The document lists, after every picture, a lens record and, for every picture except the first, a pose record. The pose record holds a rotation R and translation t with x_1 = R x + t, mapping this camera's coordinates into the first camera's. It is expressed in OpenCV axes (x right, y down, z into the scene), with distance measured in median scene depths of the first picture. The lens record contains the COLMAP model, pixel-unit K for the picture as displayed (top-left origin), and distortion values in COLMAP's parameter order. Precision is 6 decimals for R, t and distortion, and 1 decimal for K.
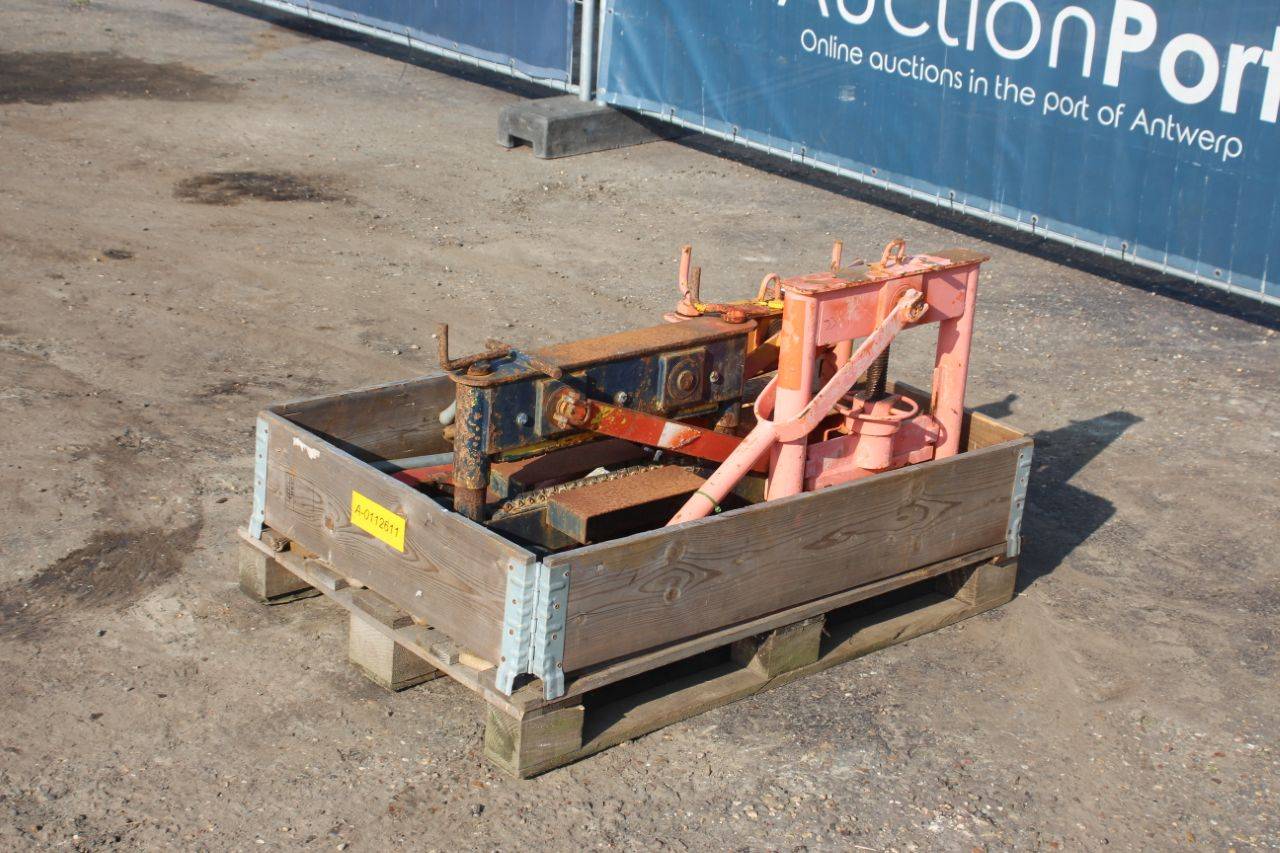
lens RADIAL K [[2047.1, 0, 644.8], [0, 2047.1, 431.1], [0, 0, 1]] dist [0.161912, 0.000000]
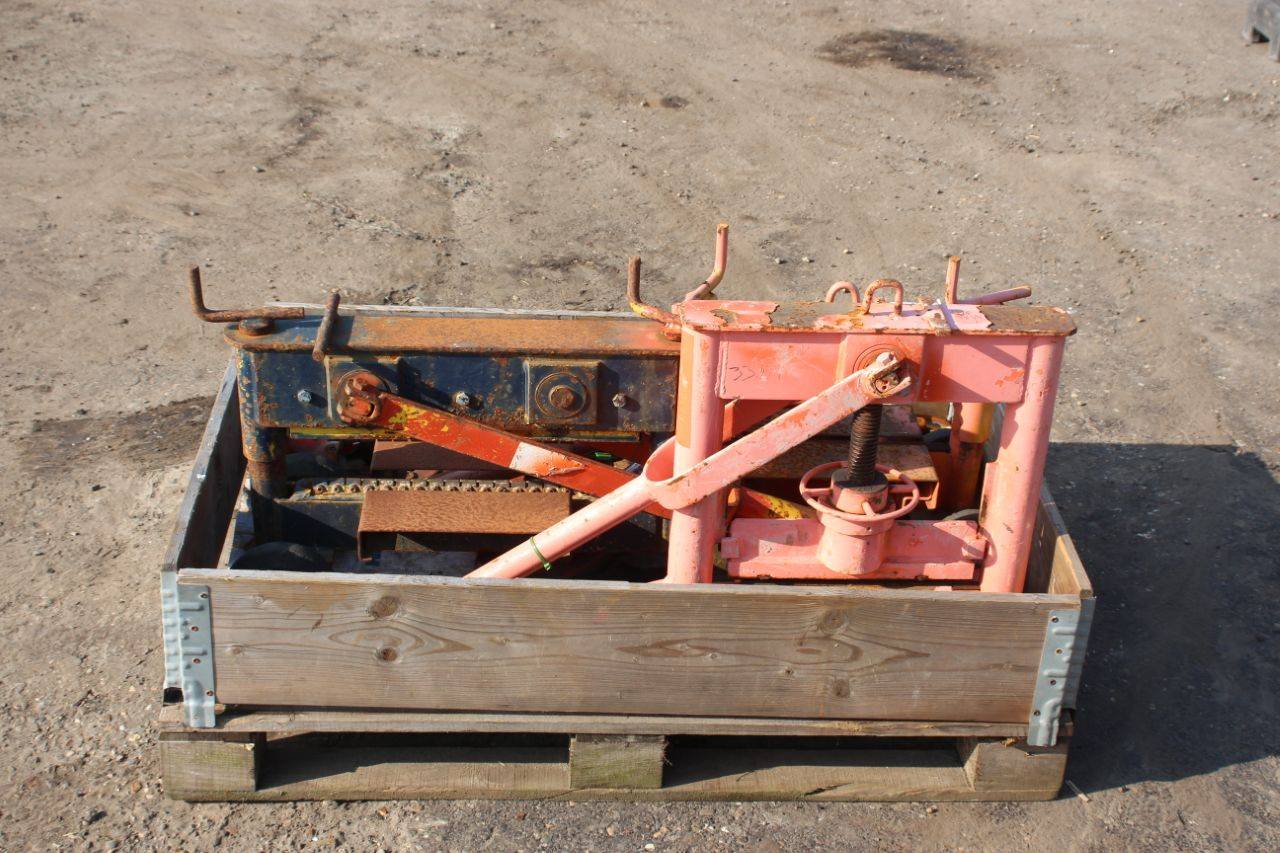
lens RADIAL K [[1804.4, 0, 644.4], [0, 1804.4, 427.0], [0, 0, 1]] dist [0.083536, 0.000000]
pose [[0.773594, 0.269604, -0.573469, 0.441380], [-0.198953, 0.962554, 0.184141, -0.146463], [0.601640, -0.028357, 0.798264, 0.459439]]
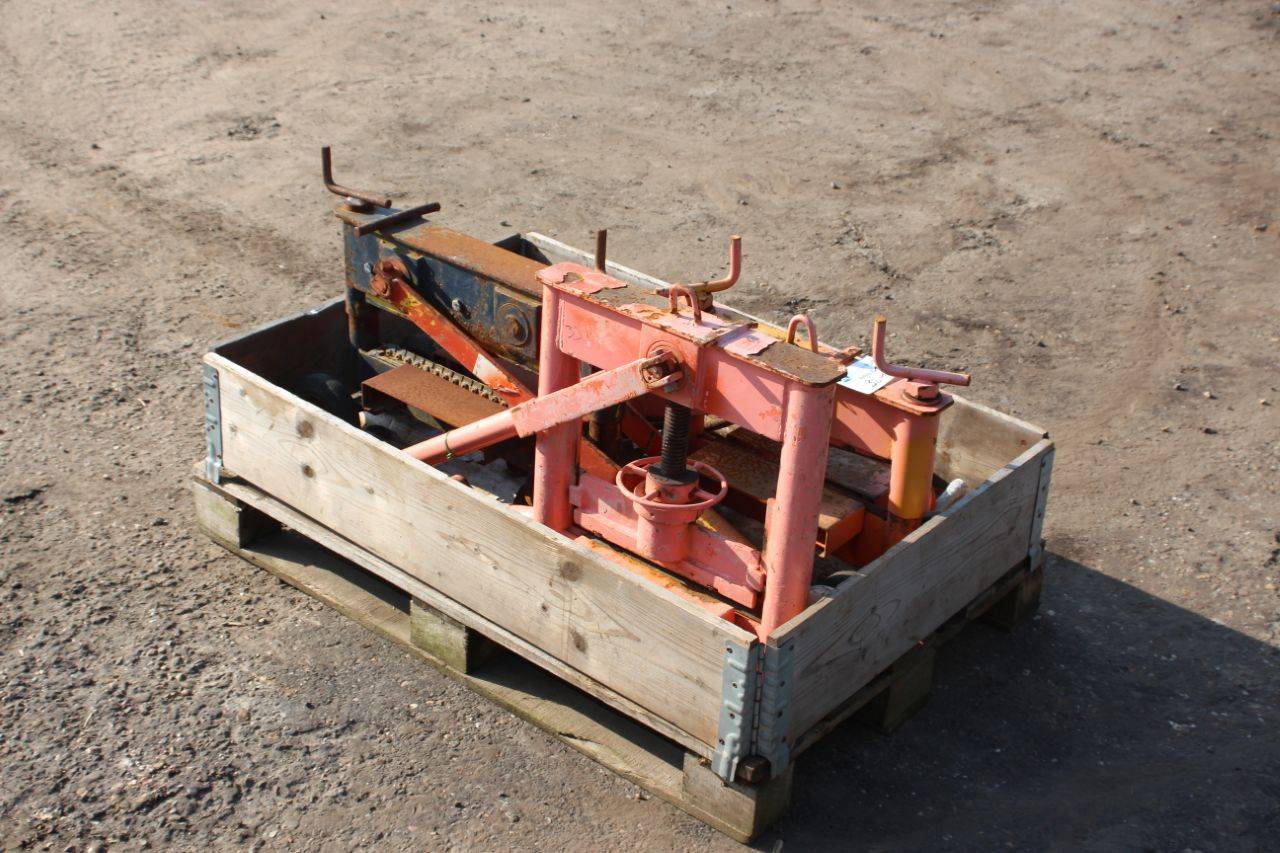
lens RADIAL K [[1804.4, 0, 640.8], [0, 1804.4, 419.6], [0, 0, 1]] dist [0.083536, 0.000000]
pose [[0.145365, 0.395715, -0.906796, 0.770711], [-0.370429, 0.871635, 0.320989, -0.266504], [0.917415, 0.289243, 0.273290, 0.835119]]
